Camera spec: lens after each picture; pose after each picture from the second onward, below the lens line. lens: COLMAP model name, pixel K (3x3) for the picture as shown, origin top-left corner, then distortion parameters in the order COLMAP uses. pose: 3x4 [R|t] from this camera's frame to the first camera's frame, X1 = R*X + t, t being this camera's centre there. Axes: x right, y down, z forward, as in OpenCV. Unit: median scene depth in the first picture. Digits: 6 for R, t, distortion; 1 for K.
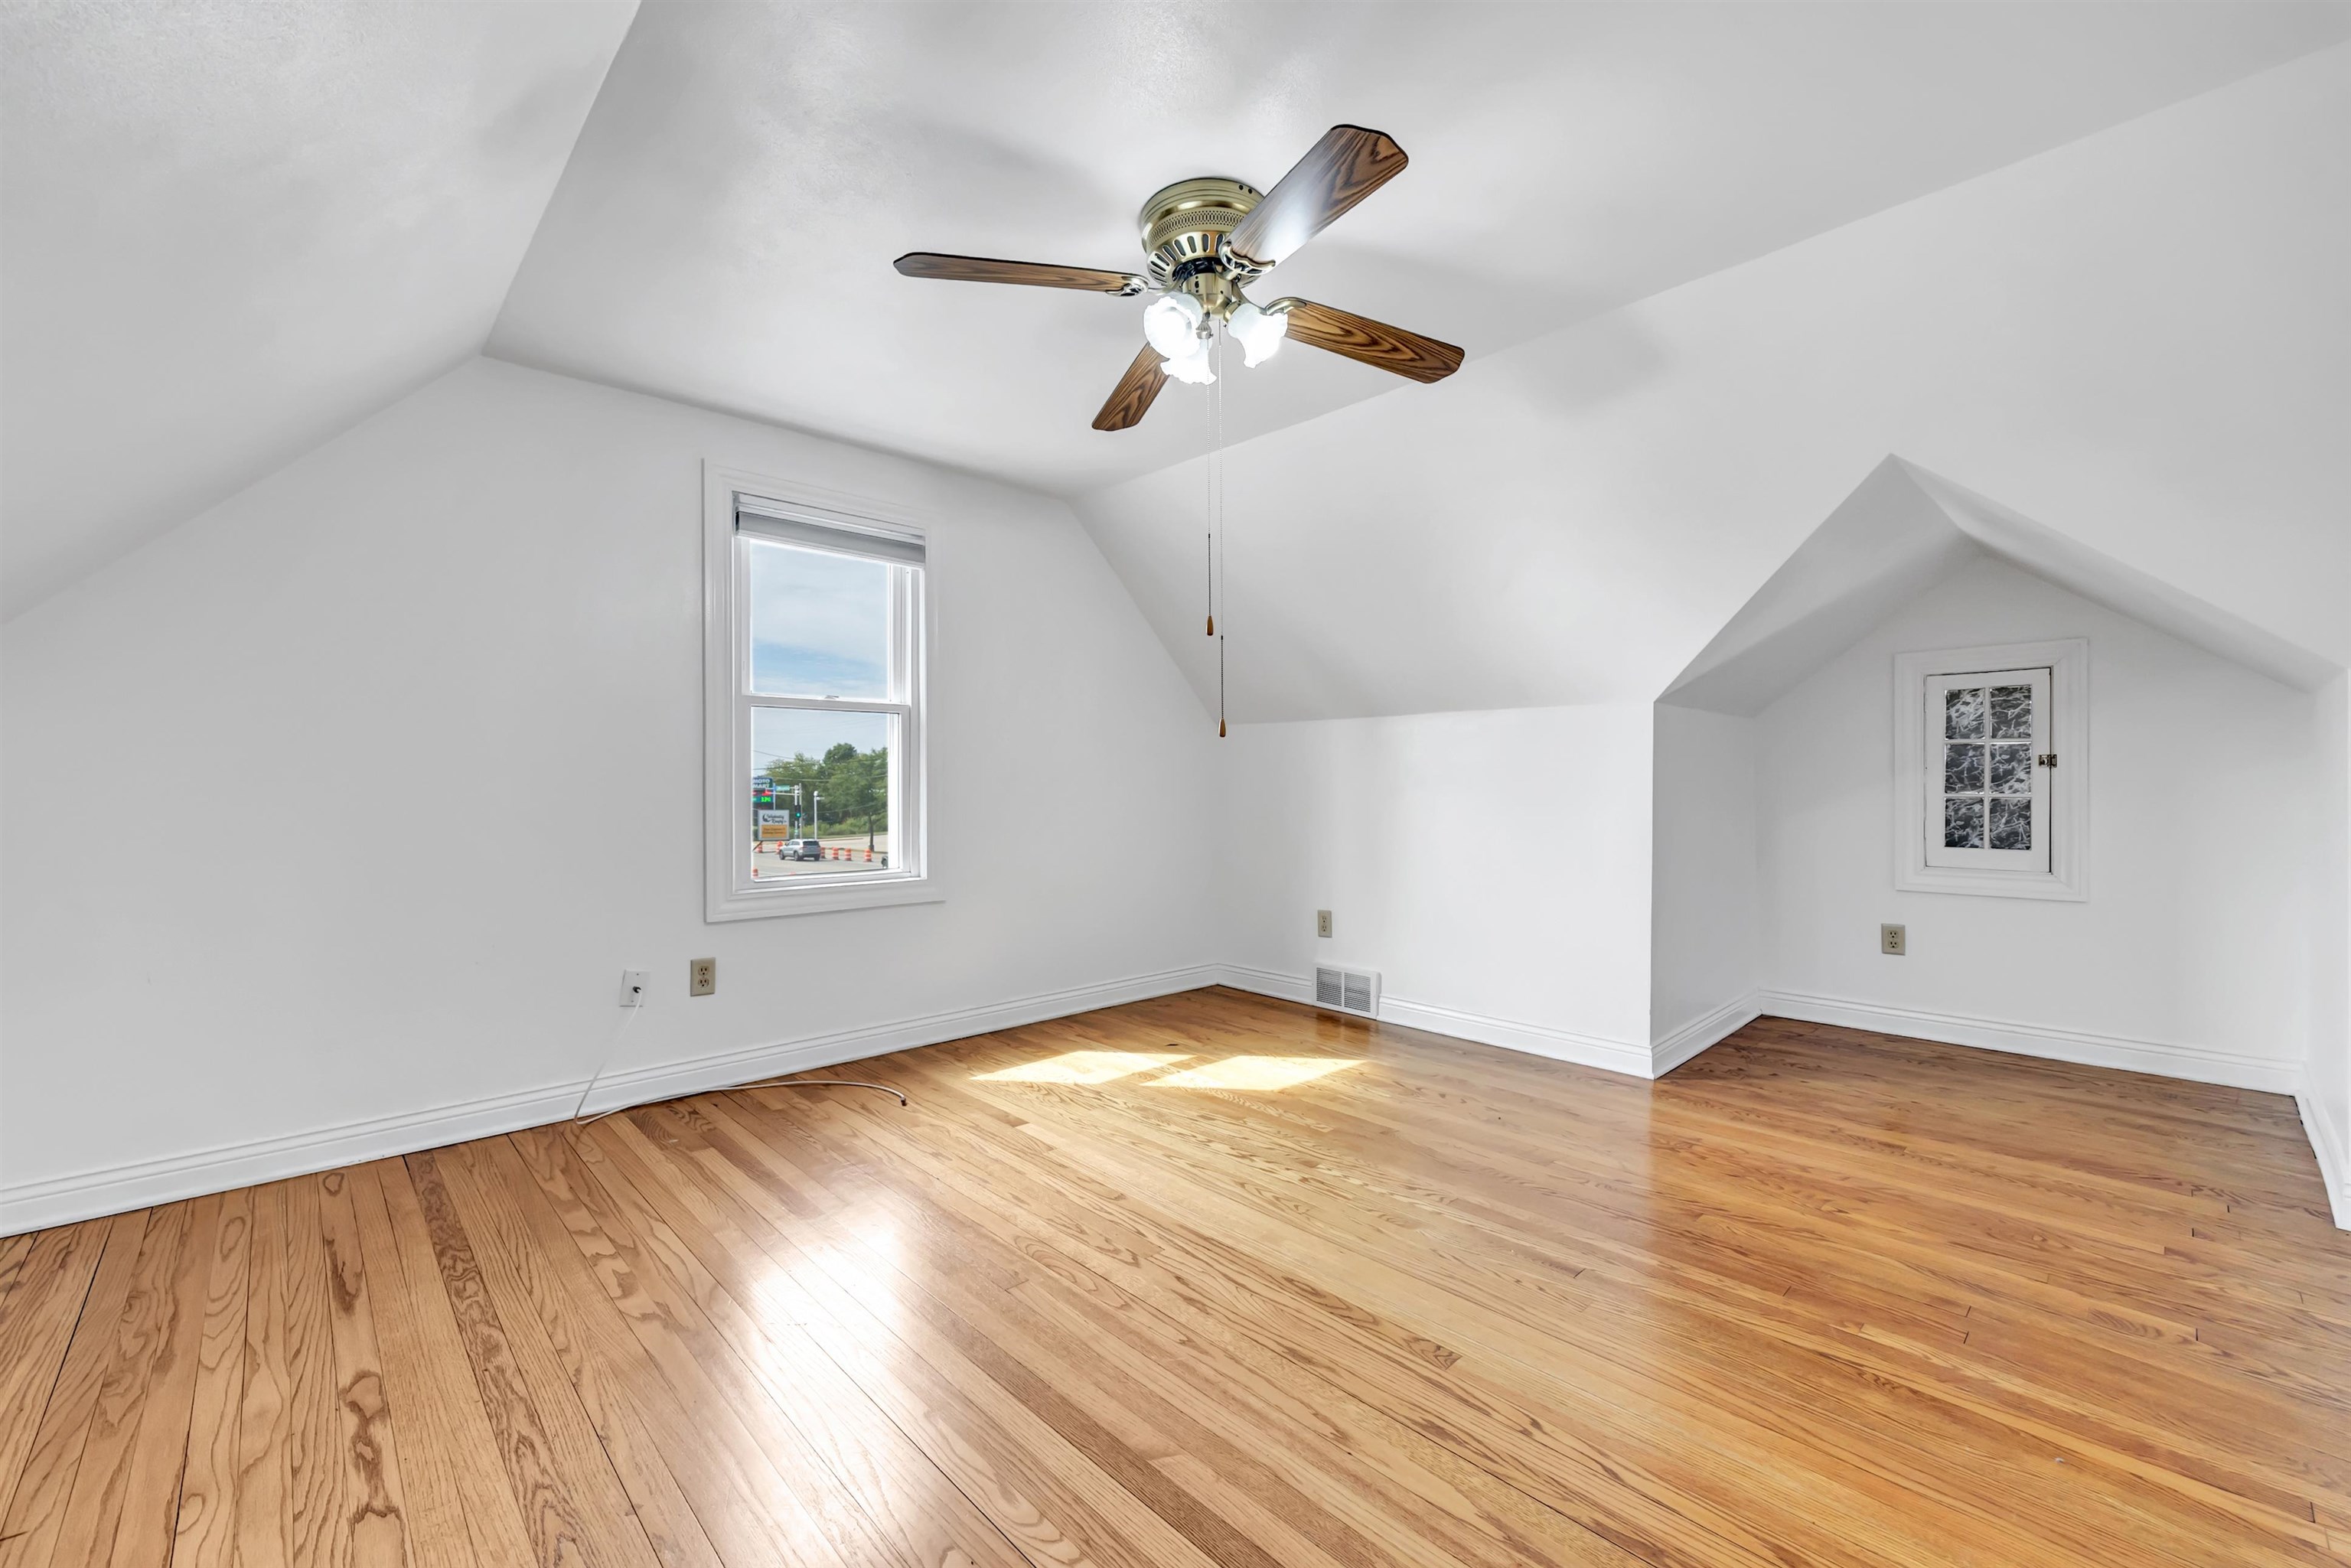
lens RADIAL K [[954.2, 0, 1166.5], [0, 954.2, 785.9], [0, 0, 1]] dist [-0.008028, 0.000307]
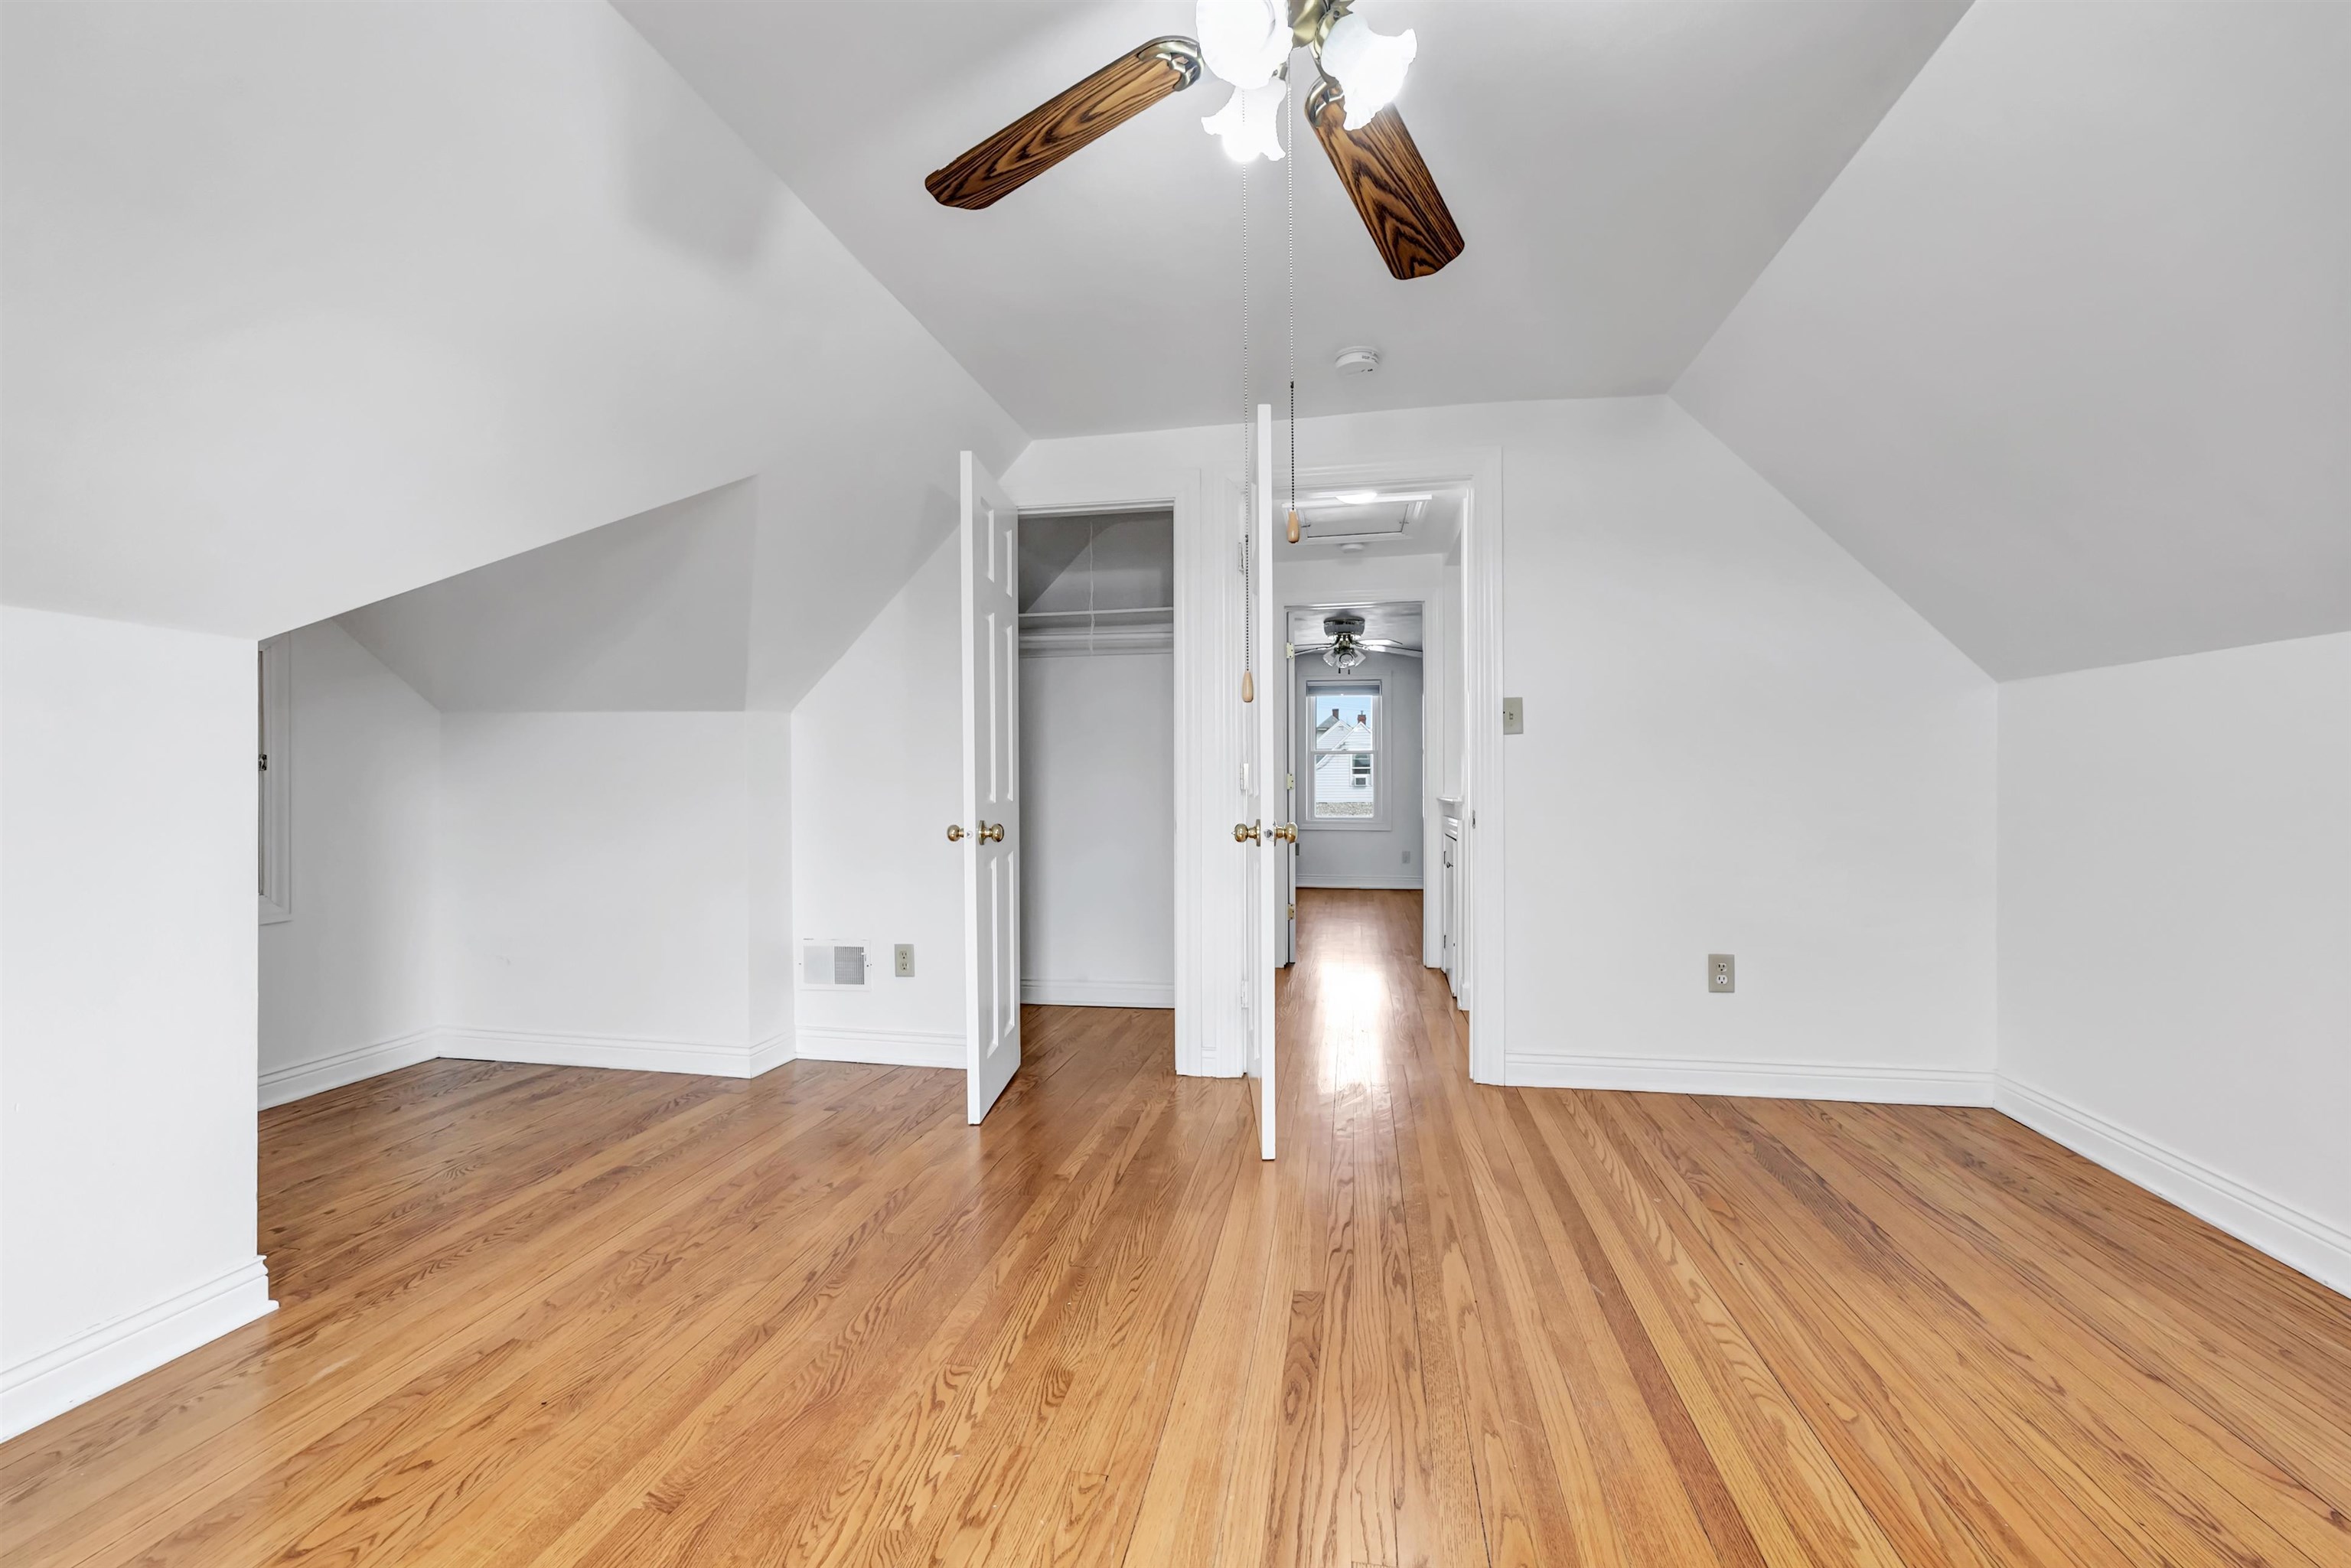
lens RADIAL K [[954.2, 0, 1166.5], [0, 954.2, 785.9], [0, 0, 1]] dist [-0.008028, 0.000307]
pose [[-0.584789, 0.000038, 0.811185, -0.394830], [0.009919, 0.999926, 0.007104, -0.005758], [-0.811125, 0.012200, -0.584746, 1.357314]]
